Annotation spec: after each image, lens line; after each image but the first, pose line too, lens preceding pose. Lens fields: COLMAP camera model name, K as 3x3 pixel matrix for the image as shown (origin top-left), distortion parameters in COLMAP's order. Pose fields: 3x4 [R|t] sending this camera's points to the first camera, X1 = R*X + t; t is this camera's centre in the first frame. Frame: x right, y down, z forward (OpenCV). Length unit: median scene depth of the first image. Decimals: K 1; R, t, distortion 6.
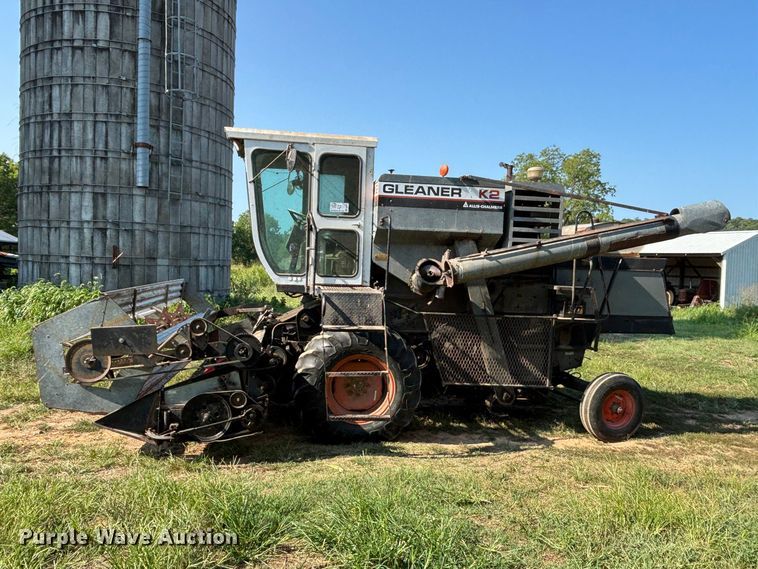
lens RADIAL K [[562.1, 0, 385.7], [0, 562.1, 281.0], [0, 0, 1]] dist [0.069505, -0.125114]
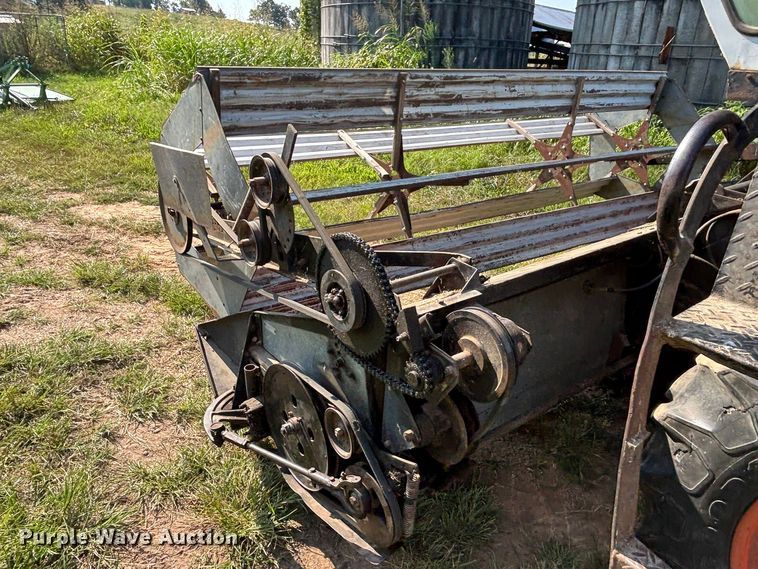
lens RADIAL K [[557.8, 0, 375.8], [0, 557.8, 284.0], [0, 0, 1]] dist [0.058454, -0.078888]
pose [[0.478456, 0.325217, -0.815668, -0.018462], [-0.049166, 0.937353, 0.344895, 0.017673], [0.876734, -0.124914, 0.464471, 0.697160]]
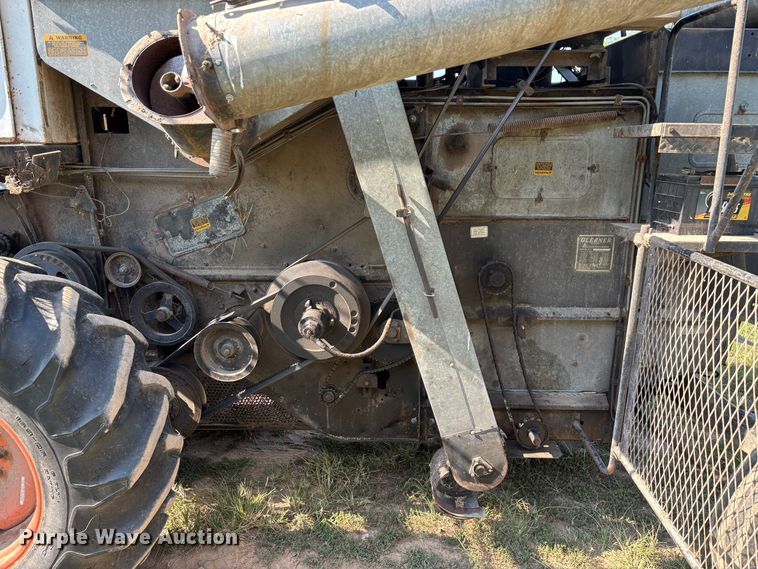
lens RADIAL K [[584.4, 0, 383.9], [0, 584.4, 283.6], [0, 0, 1]] dist [0.031129, -0.007383]
pose [[0.985904, 0.012307, -0.166861, 0.222856], [0.020468, 0.980930, 0.193283, 0.027906], [0.166058, -0.193974, 0.966850, 0.696443]]
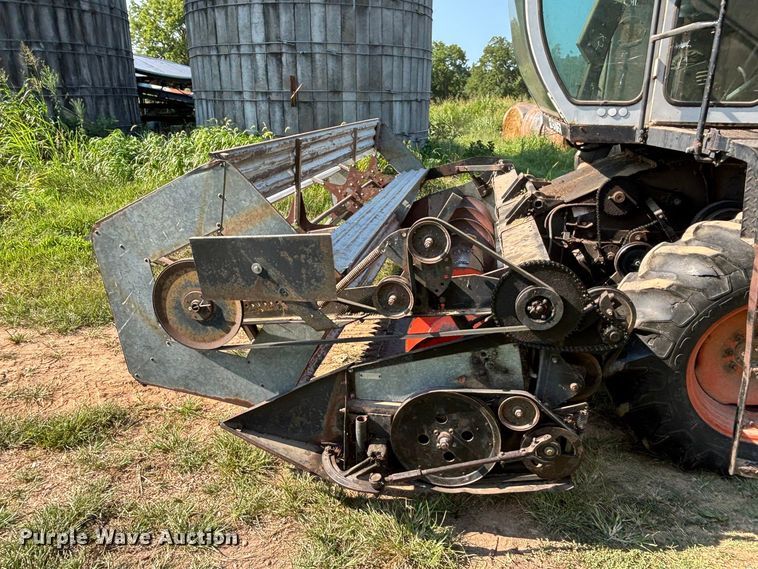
lens RADIAL K [[562.1, 0, 385.7], [0, 562.1, 281.0], [0, 0, 1]] dist [0.069505, -0.125114]
pose [[0.949802, 0.070969, -0.304694, -0.184026], [0.015086, 0.962408, 0.271190, 0.000752], [0.312486, -0.262174, 0.913026, 0.482852]]
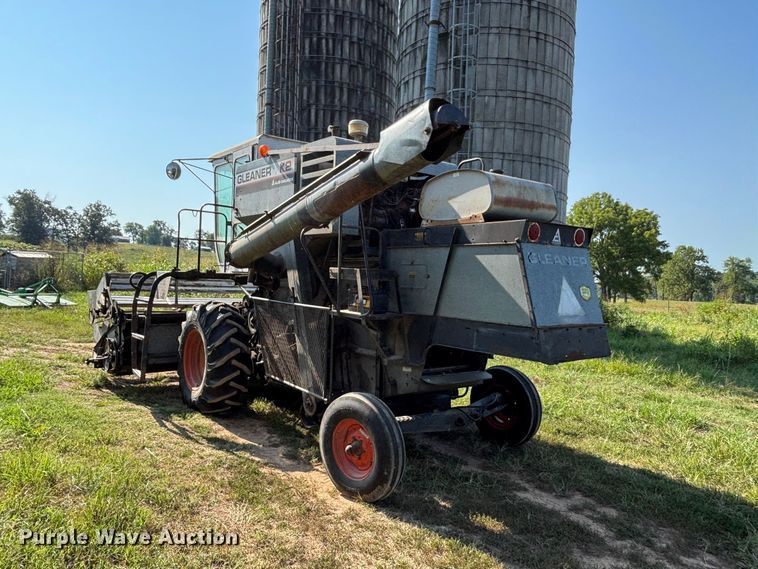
lens RADIAL K [[557.8, 0, 375.8], [0, 557.8, 284.0], [0, 0, 1]] dist [0.058454, -0.078888]
pose [[0.482369, -0.006035, -0.875947, 1.019439], [-0.056934, 0.997646, -0.038226, 0.057214], [0.874116, 0.068310, 0.480890, 0.704315]]
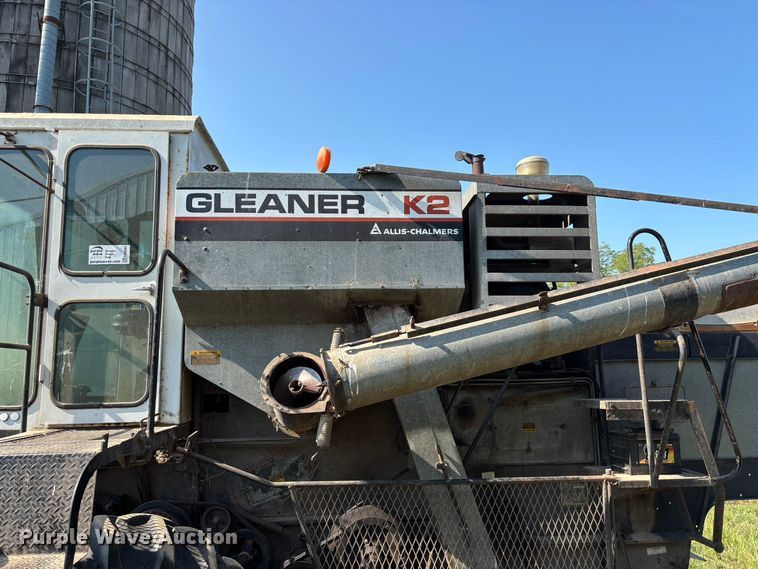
lens RADIAL K [[584.4, 0, 383.9], [0, 584.4, 283.6], [0, 0, 1]] dist [0.031129, -0.007383]
pose [[0.995200, -0.066528, -0.071777, 0.176778], [0.051175, 0.978912, -0.197769, 0.001264], [0.083421, 0.193146, 0.977617, 0.539472]]
